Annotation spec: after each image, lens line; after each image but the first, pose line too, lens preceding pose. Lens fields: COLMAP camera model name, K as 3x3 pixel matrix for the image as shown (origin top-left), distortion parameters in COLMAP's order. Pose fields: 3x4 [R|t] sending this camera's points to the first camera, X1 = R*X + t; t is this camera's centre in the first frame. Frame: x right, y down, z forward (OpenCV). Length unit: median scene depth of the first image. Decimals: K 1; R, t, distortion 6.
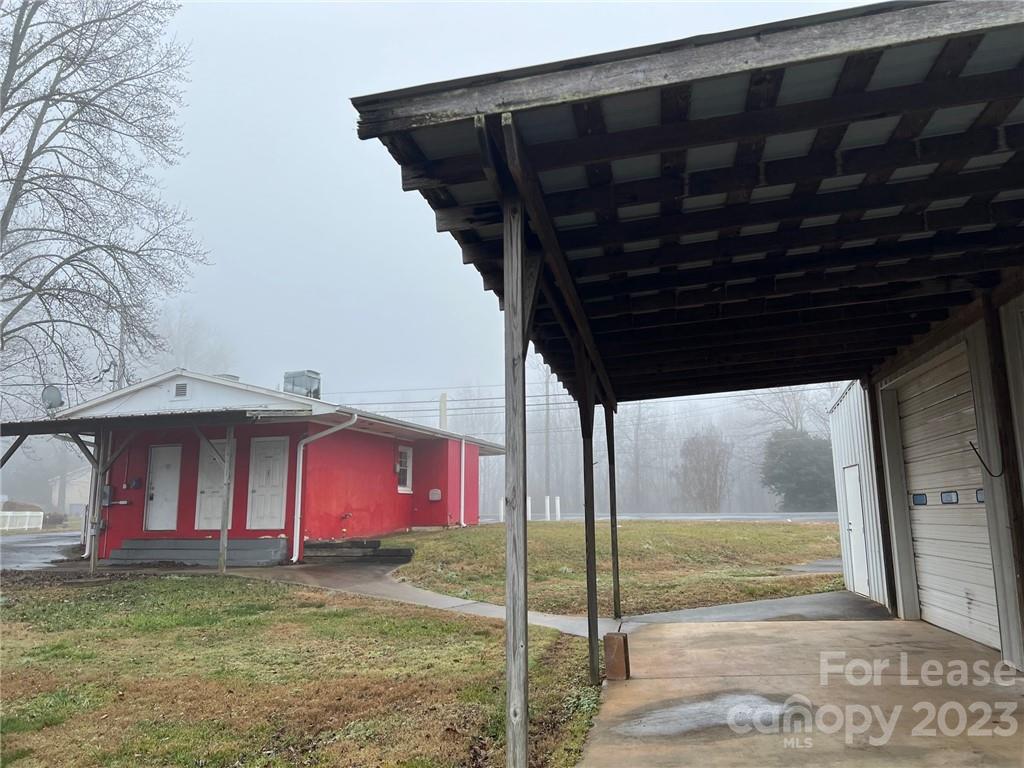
lens RADIAL K [[763.5, 0, 514.7], [0, 763.5, 383.5], [0, 0, 1]] dist [0.000874, -0.001621]
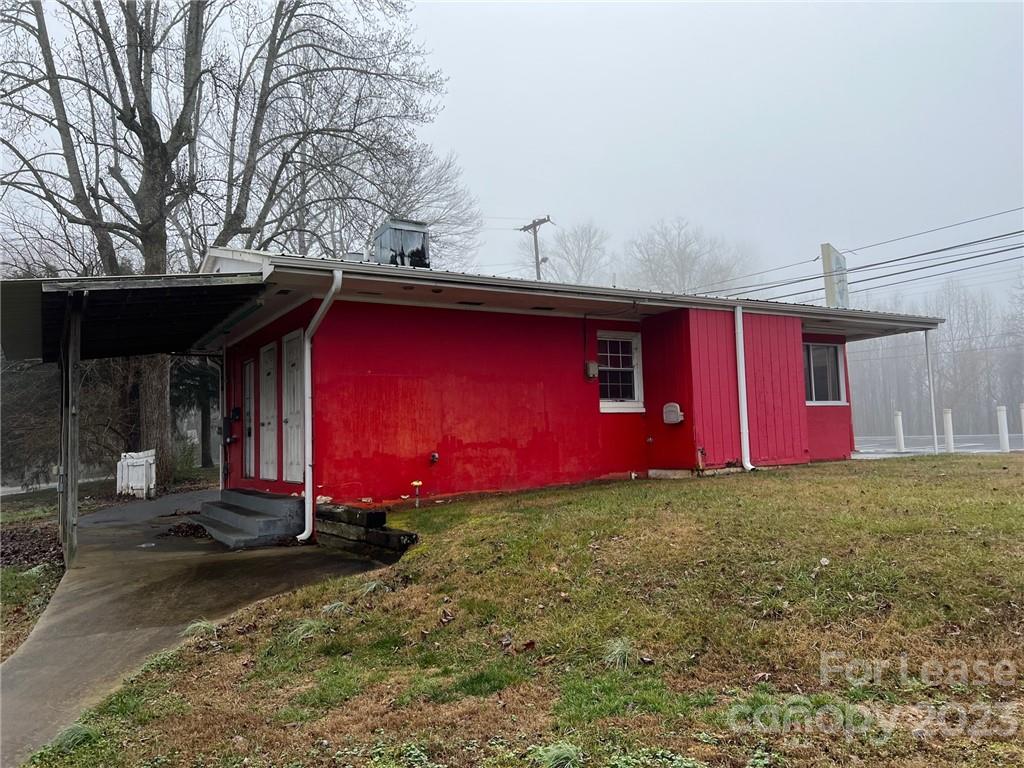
lens RADIAL K [[763.5, 0, 511.2], [0, 763.5, 381.9], [0, 0, 1]] dist [0.000874, -0.001621]
pose [[0.760946, -0.062433, -0.645804, 0.178820], [0.128992, 0.990047, 0.056278, 0.085652], [0.635863, -0.126128, 0.761426, 0.564605]]
